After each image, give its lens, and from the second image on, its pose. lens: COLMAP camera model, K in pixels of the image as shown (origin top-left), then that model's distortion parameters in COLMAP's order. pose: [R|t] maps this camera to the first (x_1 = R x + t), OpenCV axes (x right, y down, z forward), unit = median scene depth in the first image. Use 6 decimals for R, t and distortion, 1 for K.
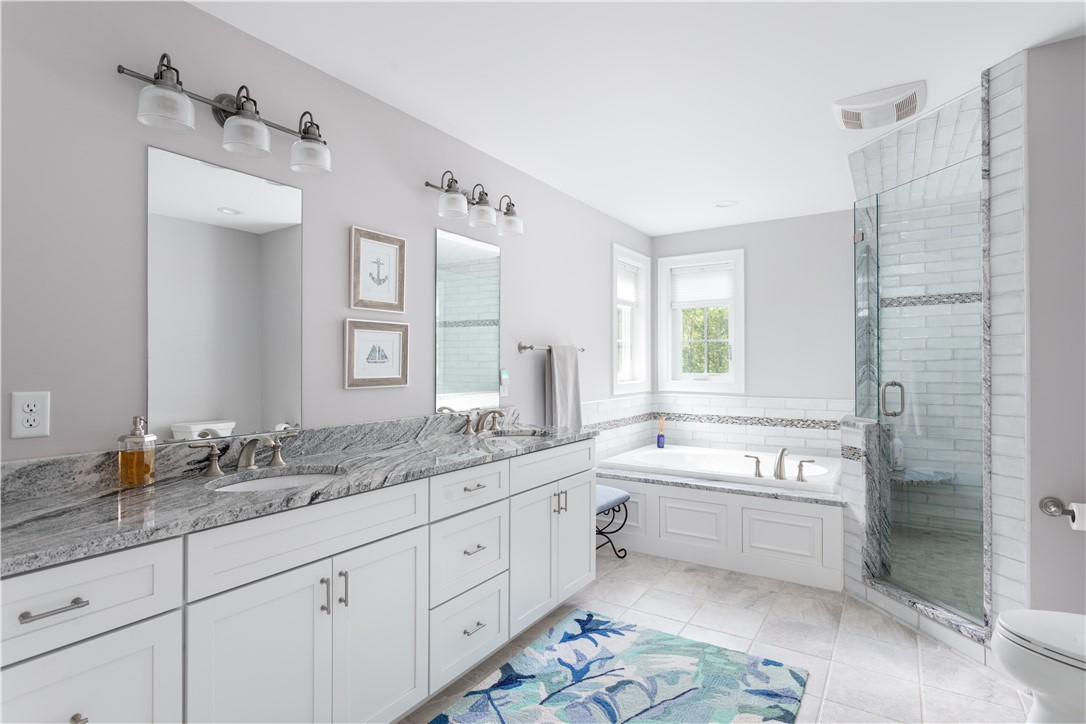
lens RADIAL K [[560.0, 0, 544.3], [0, 560.0, 361.8], [0, 0, 1]] dist [0.000450, 0.000006]
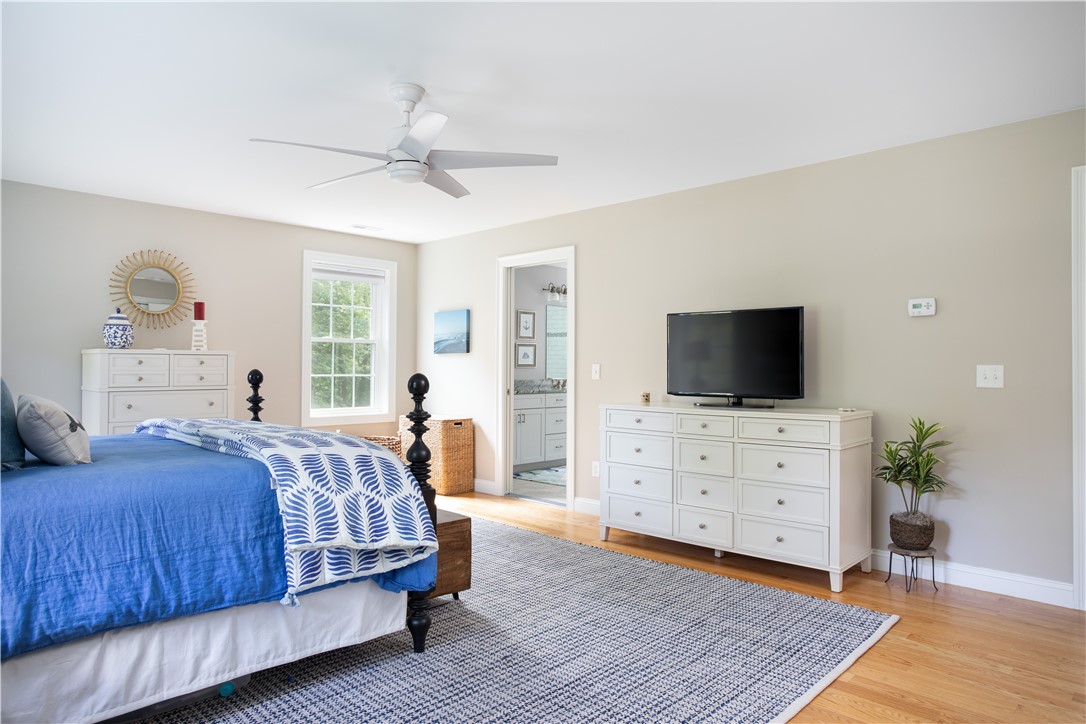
lens RADIAL K [[687.5, 0, 542.8], [0, 687.5, 362.5], [0, 0, 1]] dist [0.000008, 0.000000]
pose [[0.984557, 0.007022, -0.174923, 0.363568], [-0.007124, 0.999975, 0.000043, 0.020492], [0.174919, 0.001204, 0.984582, -2.240995]]
